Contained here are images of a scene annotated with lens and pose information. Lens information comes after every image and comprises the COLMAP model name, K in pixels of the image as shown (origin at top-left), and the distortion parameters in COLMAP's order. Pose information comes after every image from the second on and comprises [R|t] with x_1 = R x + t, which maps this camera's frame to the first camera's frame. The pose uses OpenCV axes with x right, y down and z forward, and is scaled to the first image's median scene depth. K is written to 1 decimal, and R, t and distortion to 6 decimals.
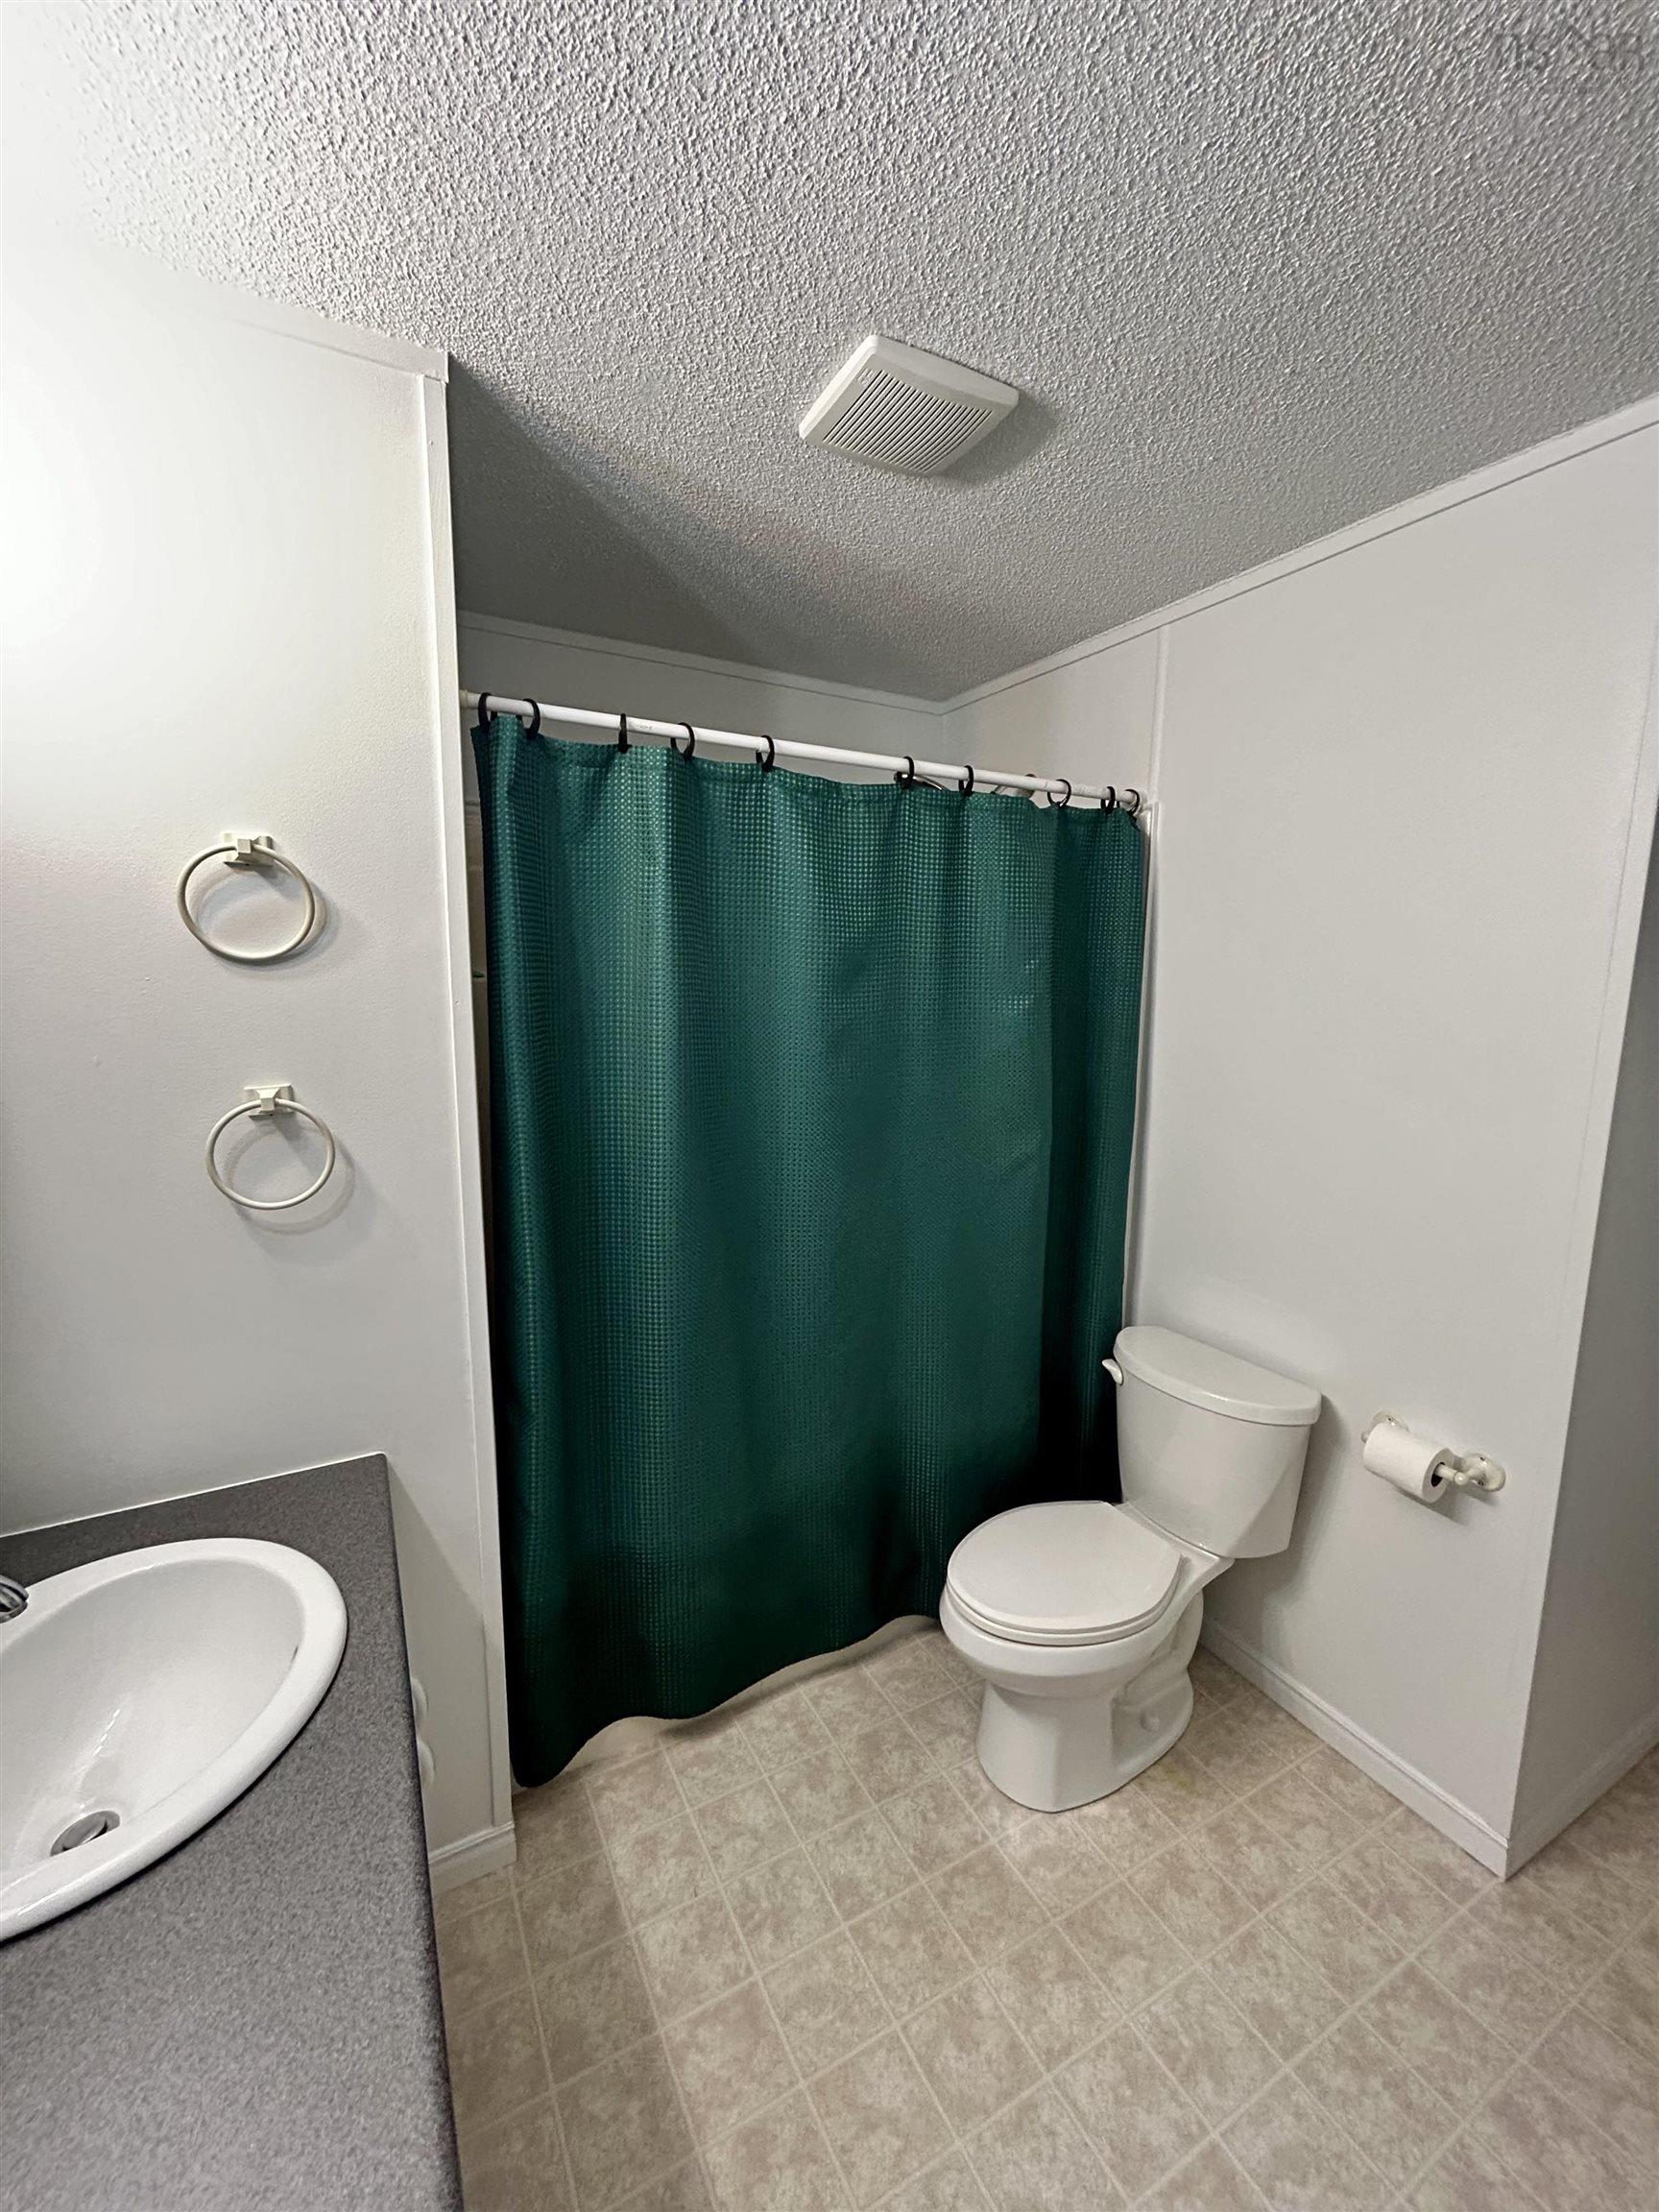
lens RADIAL K [[896.4, 0, 830.8], [0, 896.4, 1103.7], [0, 0, 1]] dist [0.000387, 0.001055]
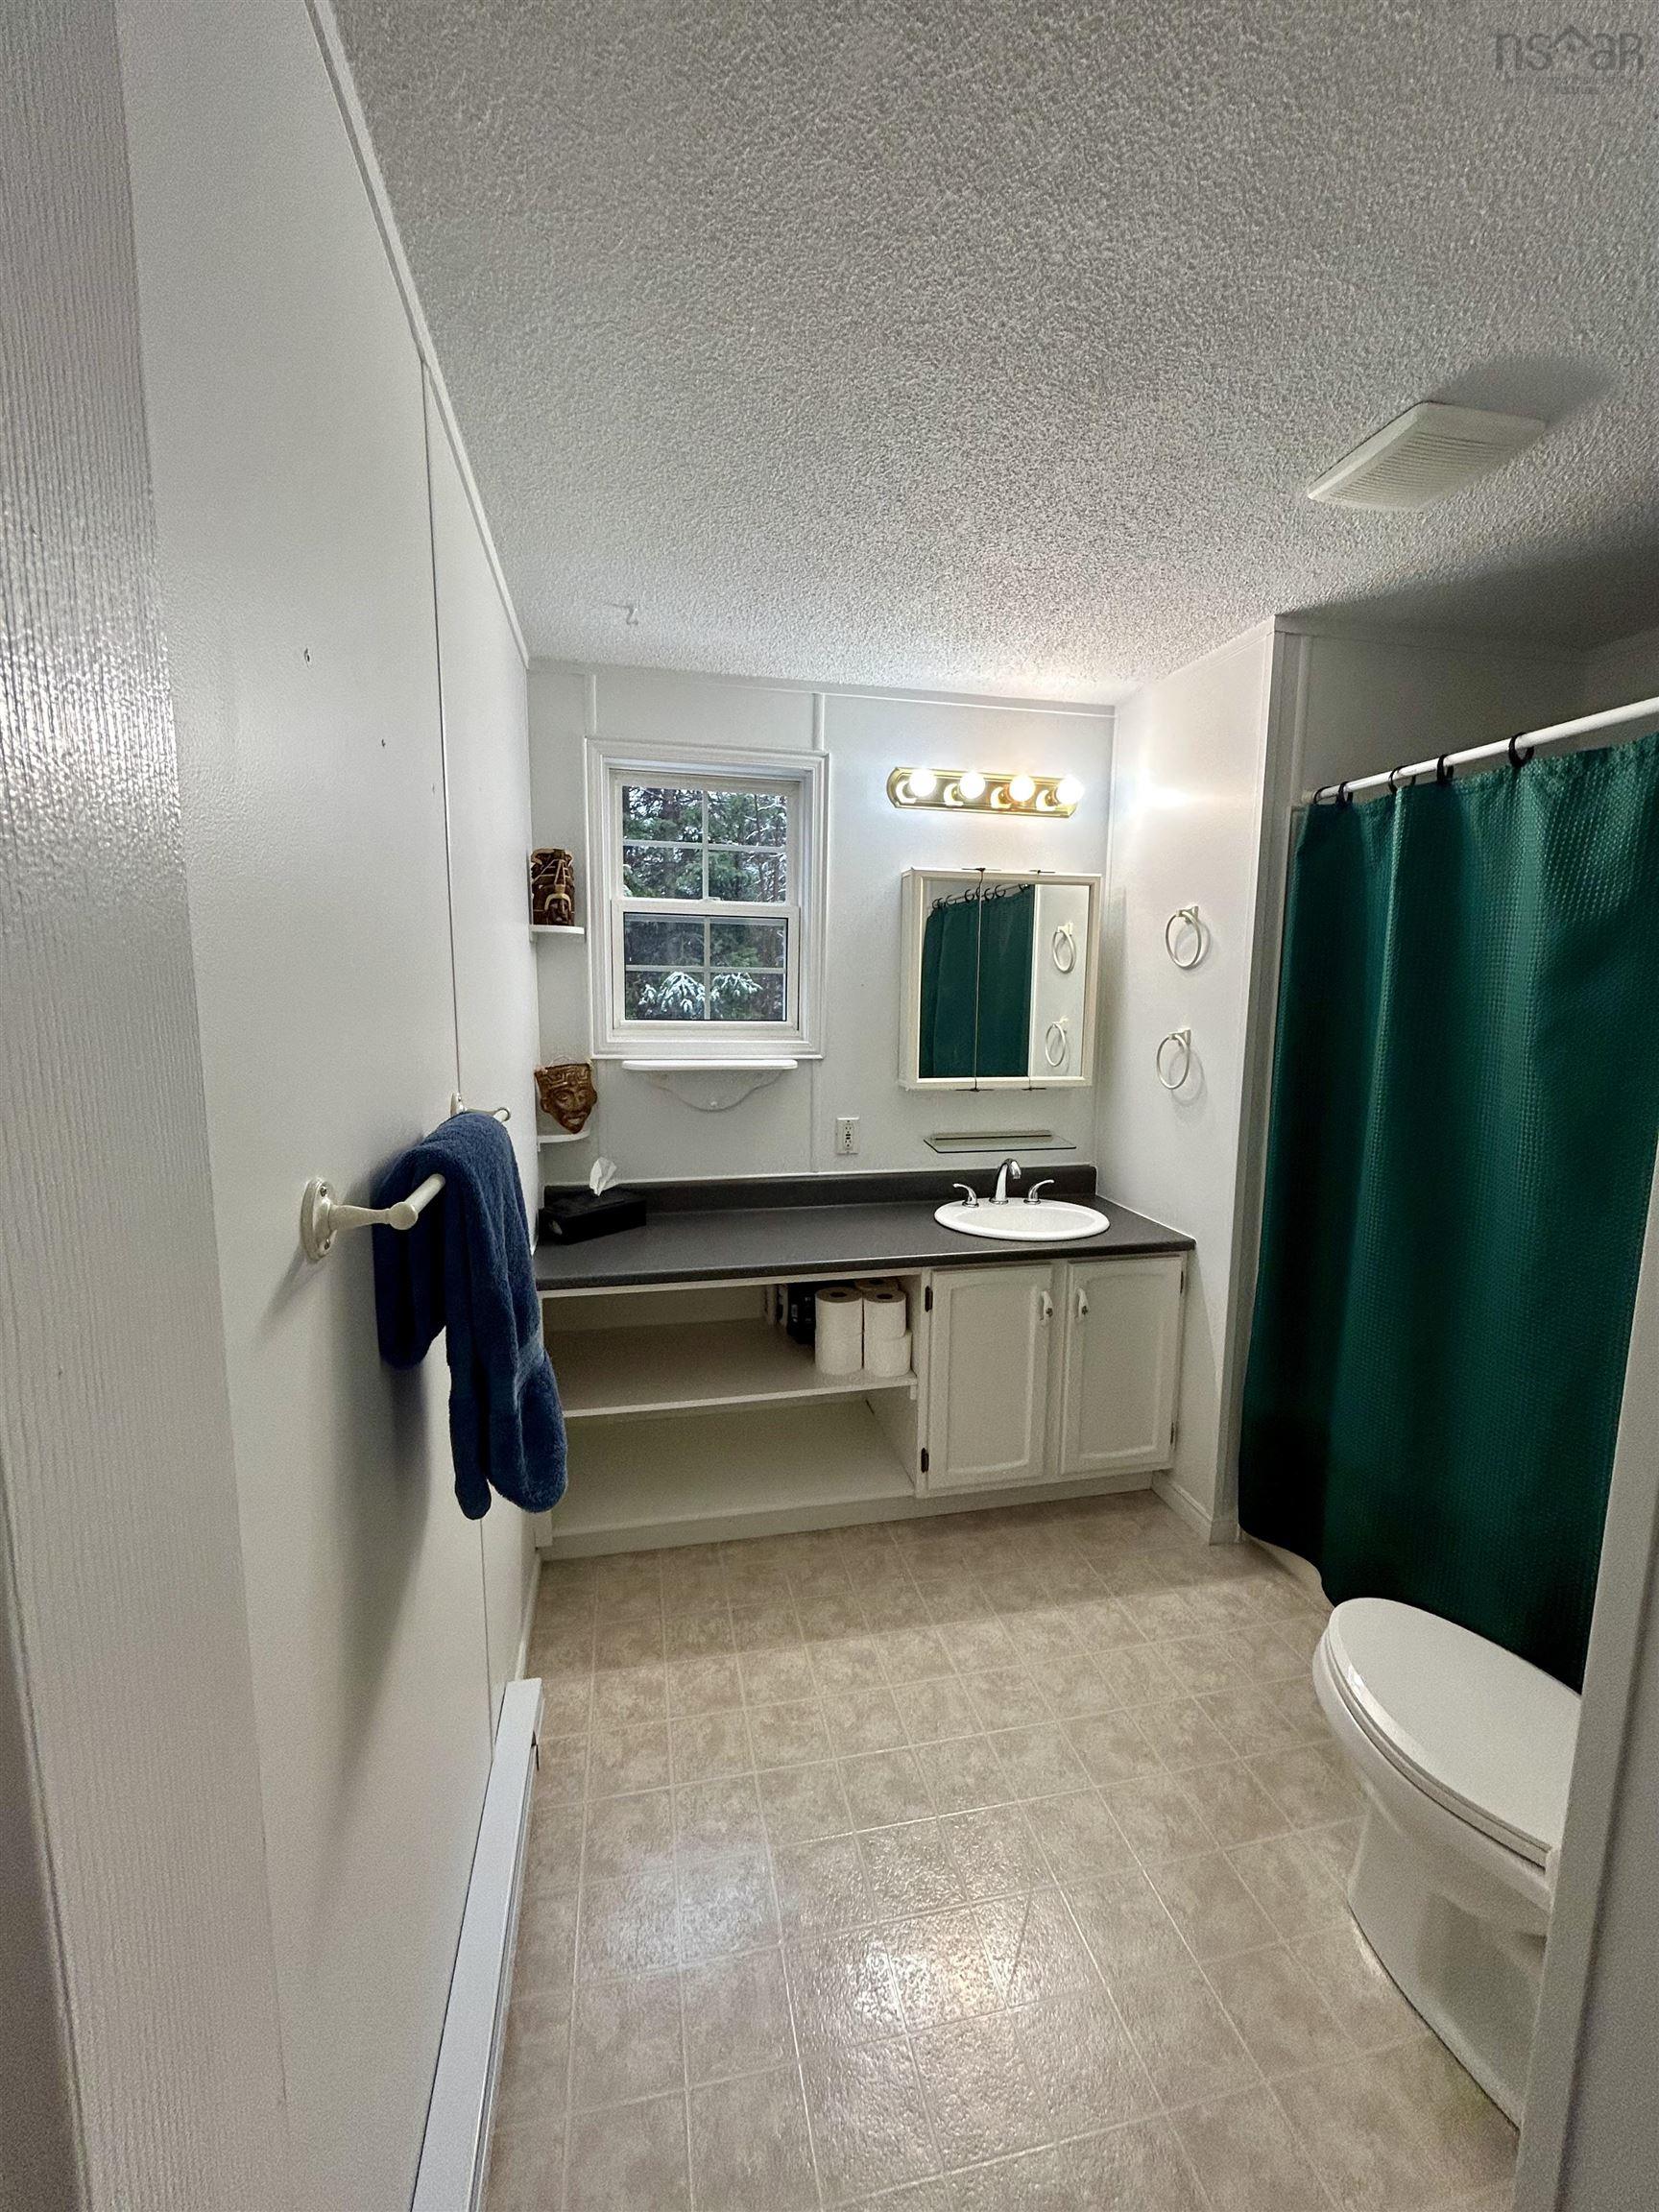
lens RADIAL K [[896.4, 0, 830.8], [0, 896.4, 1103.7], [0, 0, 1]] dist [0.000387, 0.001055]
pose [[-0.281396, 0.111565, -0.953084, 1.323400], [-0.153518, 0.975192, 0.159479, -0.048824], [0.947232, 0.191192, -0.257288, 0.684299]]
